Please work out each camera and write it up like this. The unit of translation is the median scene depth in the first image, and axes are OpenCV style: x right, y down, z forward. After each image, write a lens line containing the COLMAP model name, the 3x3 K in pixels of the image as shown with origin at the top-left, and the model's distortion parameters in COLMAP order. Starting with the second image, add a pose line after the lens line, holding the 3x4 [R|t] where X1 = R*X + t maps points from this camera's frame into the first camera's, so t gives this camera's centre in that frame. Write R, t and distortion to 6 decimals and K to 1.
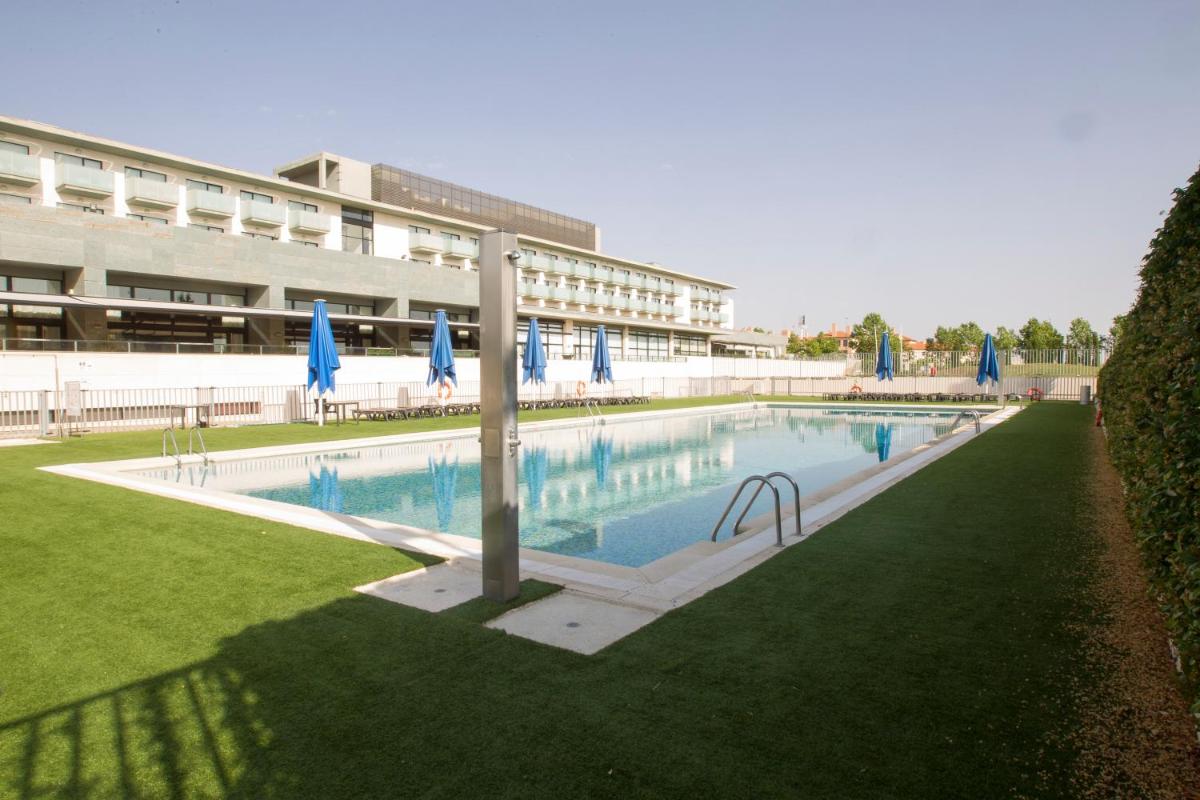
lens RADIAL K [[693.5, 0, 593.0], [0, 693.5, 429.7], [0, 0, 1]] dist [-0.066689, 0.034618]
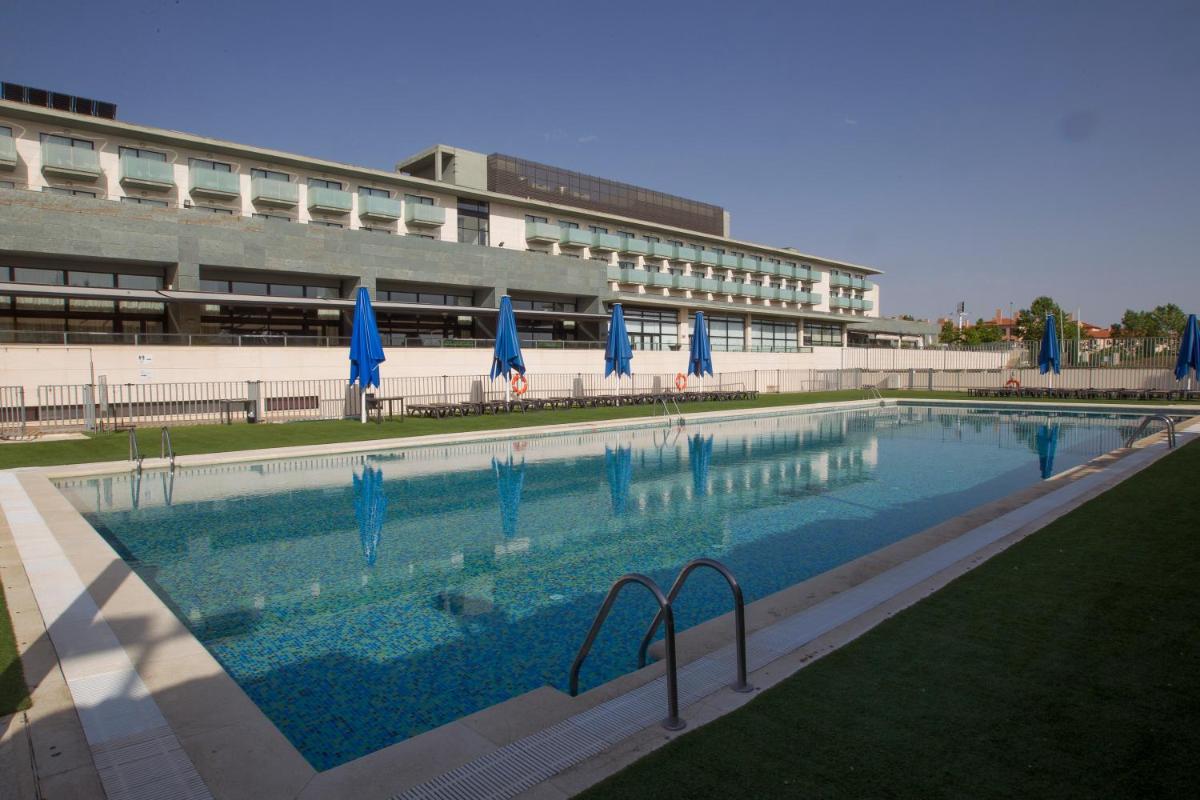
lens RADIAL K [[693.5, 0, 593.0], [0, 693.5, 429.7], [0, 0, 1]] dist [-0.066689, 0.034618]
pose [[0.979736, 0.015688, -0.199679, 0.042728], [-0.013350, 0.999826, 0.013049, -0.006103], [0.199849, -0.010119, 0.979774, 0.072266]]
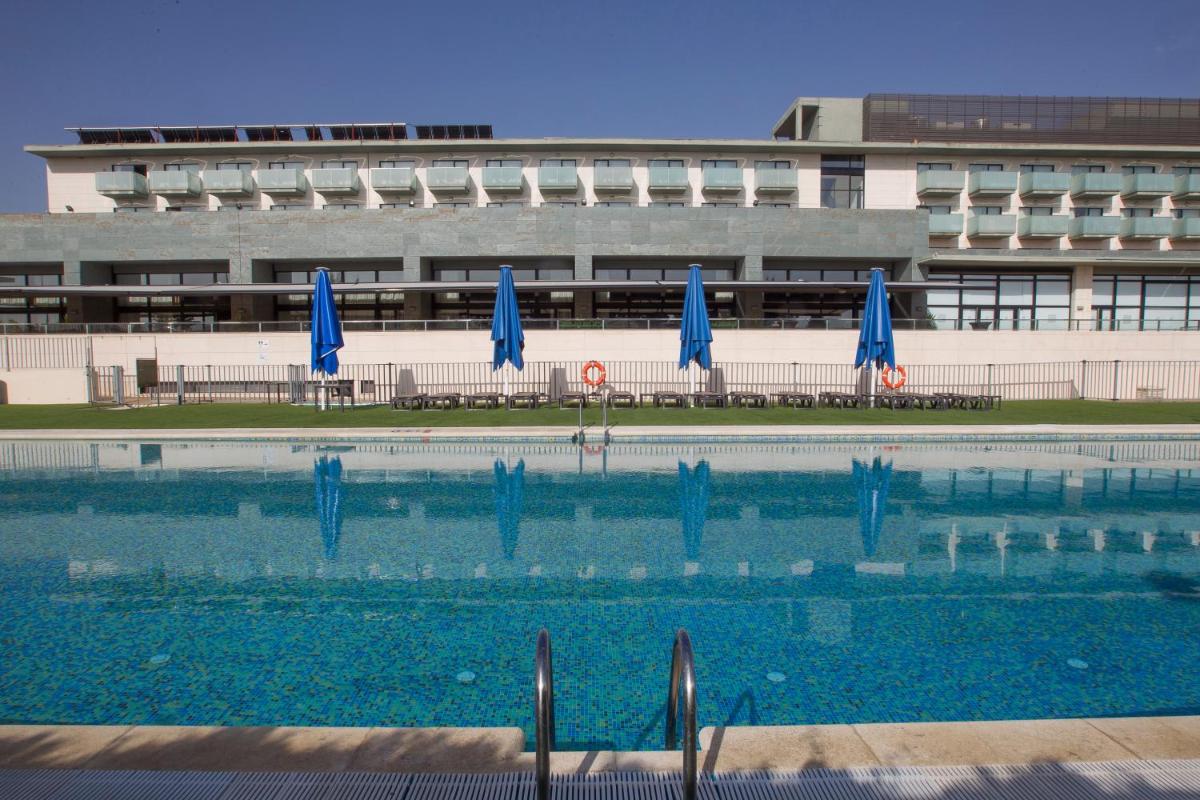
lens RADIAL K [[693.5, 0, 593.0], [0, 693.5, 429.7], [0, 0, 1]] dist [-0.066689, 0.034618]
pose [[0.593683, 0.092833, -0.799326, 0.247269], [-0.064958, 0.995610, 0.067383, -0.029636], [0.802073, 0.011919, 0.597108, 0.349125]]
